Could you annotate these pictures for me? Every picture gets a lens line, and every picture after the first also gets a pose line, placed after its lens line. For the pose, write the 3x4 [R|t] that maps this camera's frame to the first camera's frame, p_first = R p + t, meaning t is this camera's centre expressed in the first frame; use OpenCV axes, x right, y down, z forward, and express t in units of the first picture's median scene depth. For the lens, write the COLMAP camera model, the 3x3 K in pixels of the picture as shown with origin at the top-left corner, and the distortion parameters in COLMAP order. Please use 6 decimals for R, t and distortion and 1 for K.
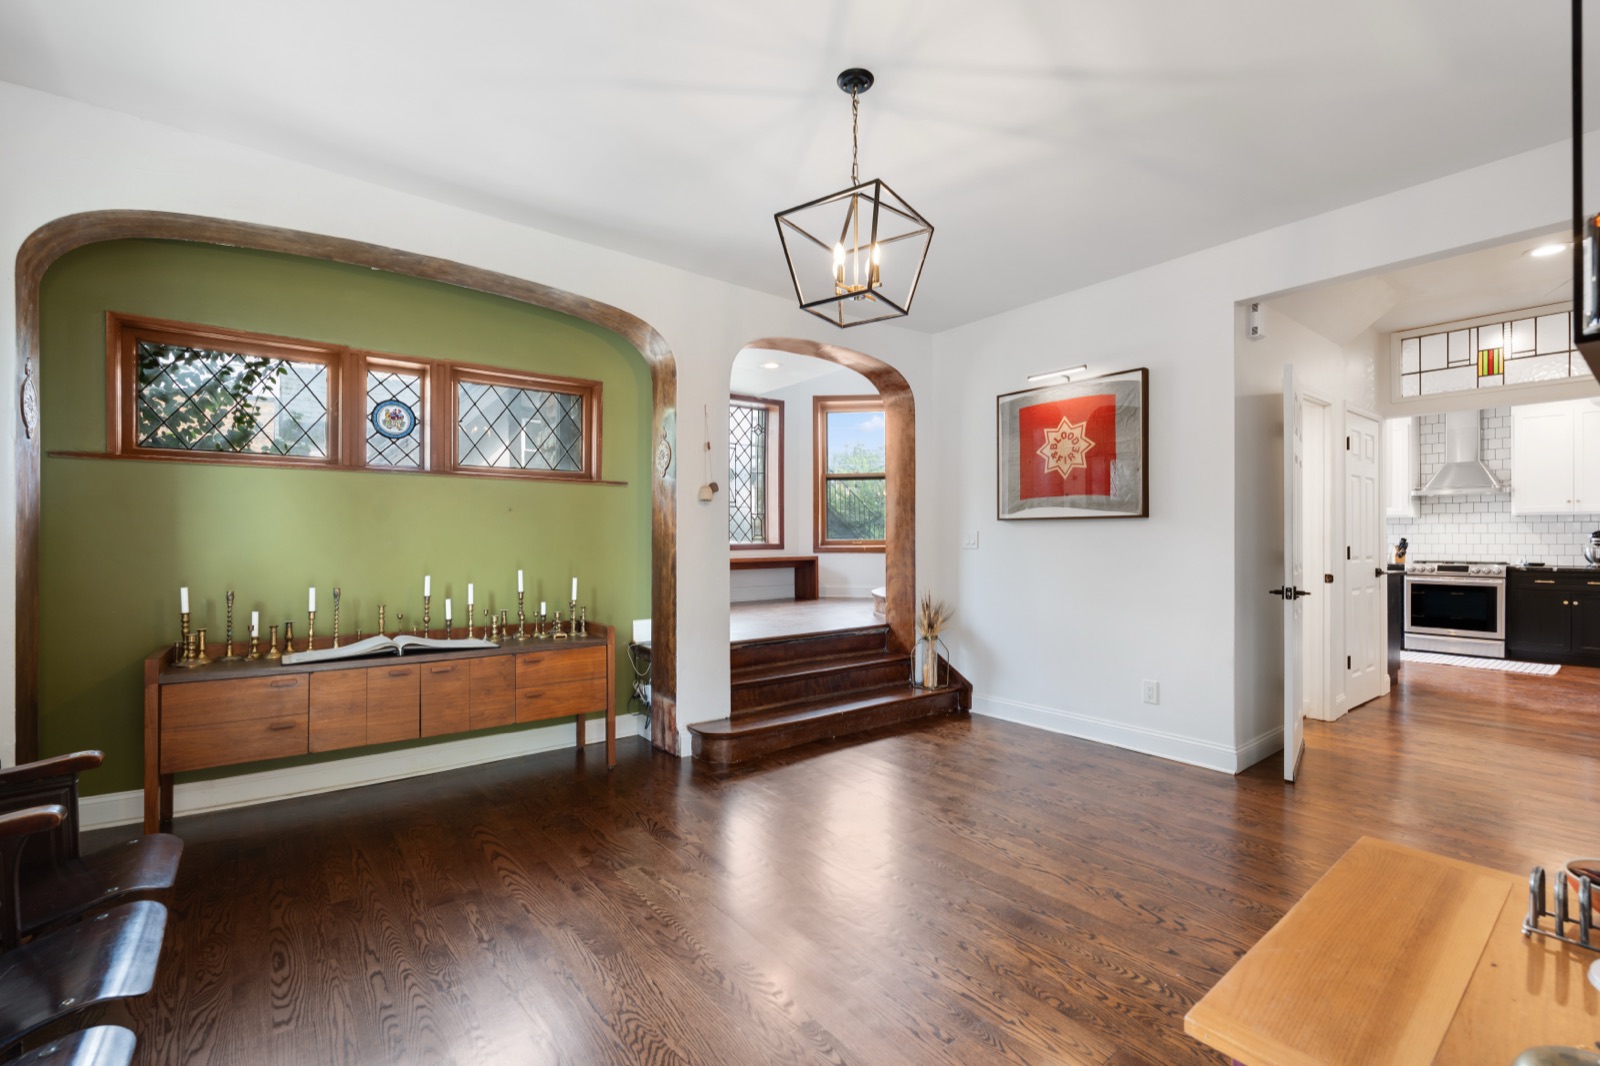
lens RADIAL K [[703.3, 0, 801.6], [0, 703.3, 536.5], [0, 0, 1]] dist [-0.005856, 0.001750]
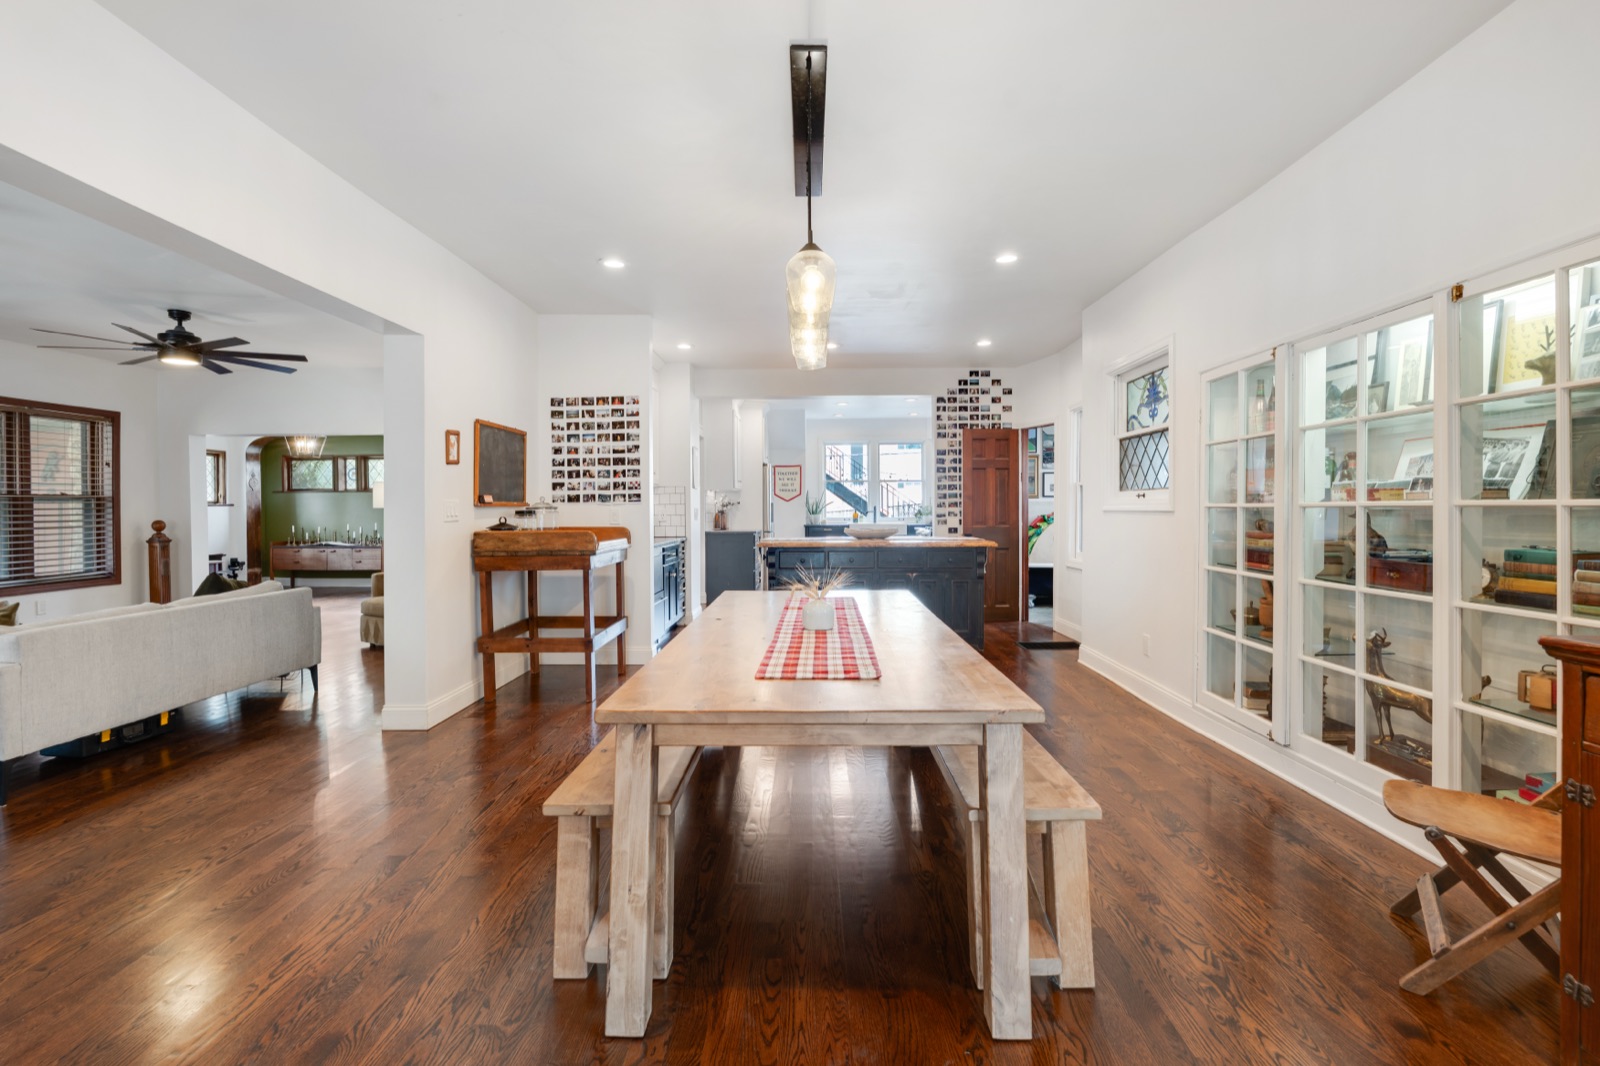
lens RADIAL K [[777.7, 0, 803.9], [0, 777.7, 519.2], [0, 0, 1]] dist [0.001860, 0.000117]
pose [[0.779043, 0.006815, -0.626933, 3.176741], [0.006442, 0.999801, 0.018872, -0.020056], [0.626937, -0.018741, 0.778844, -0.445364]]
